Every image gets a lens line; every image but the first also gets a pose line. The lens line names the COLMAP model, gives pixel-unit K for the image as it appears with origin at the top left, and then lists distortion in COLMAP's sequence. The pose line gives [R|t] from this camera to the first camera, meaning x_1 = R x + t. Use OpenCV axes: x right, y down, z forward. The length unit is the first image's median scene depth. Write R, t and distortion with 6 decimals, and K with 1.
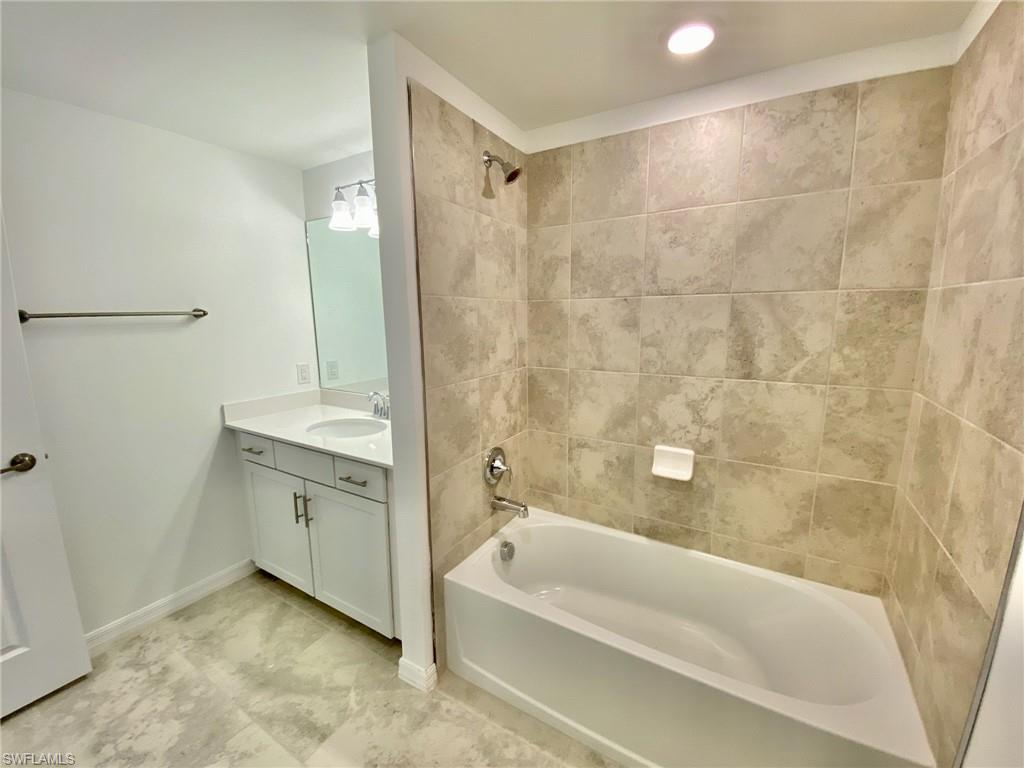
lens RADIAL K [[433.5, 0, 512.8], [0, 433.5, 380.3], [0, 0, 1]] dist [0.001582, 0.000133]
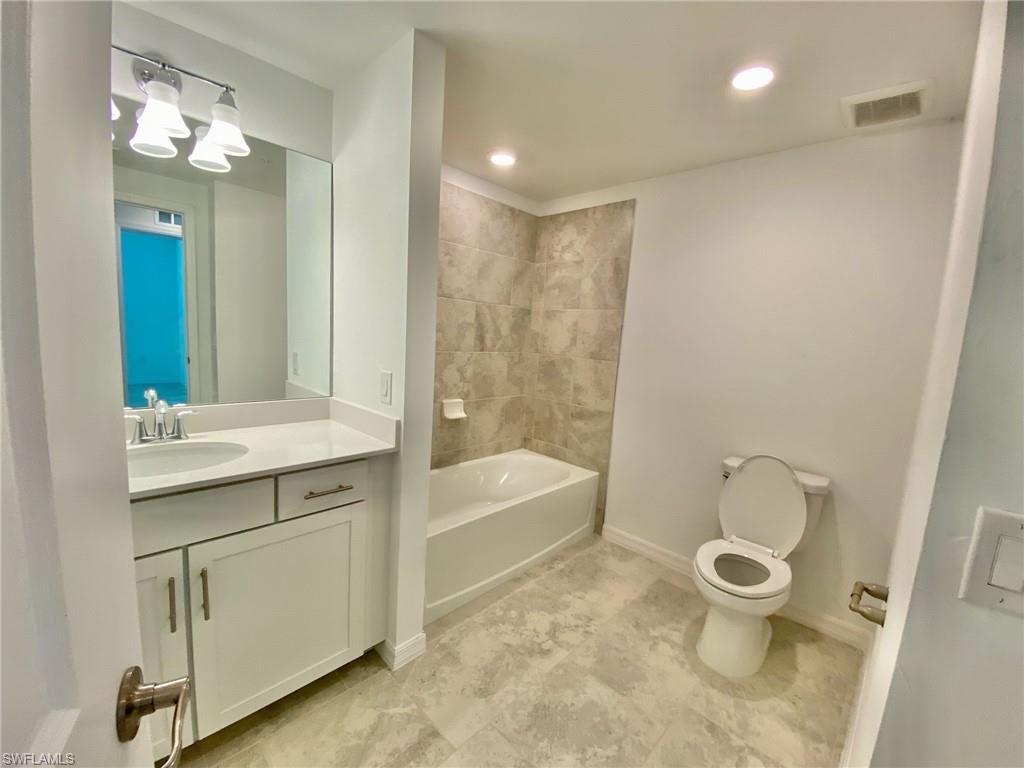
lens RADIAL K [[418.0, 0, 512.0], [0, 418.0, 384.0], [0, 0, 1]] dist [0.026842, -0.020959]
pose [[0.209092, -0.095532, 0.973218, -1.110027], [0.090638, 0.992826, 0.077983, 0.007575], [-0.973686, 0.071905, 0.216251, 0.527462]]
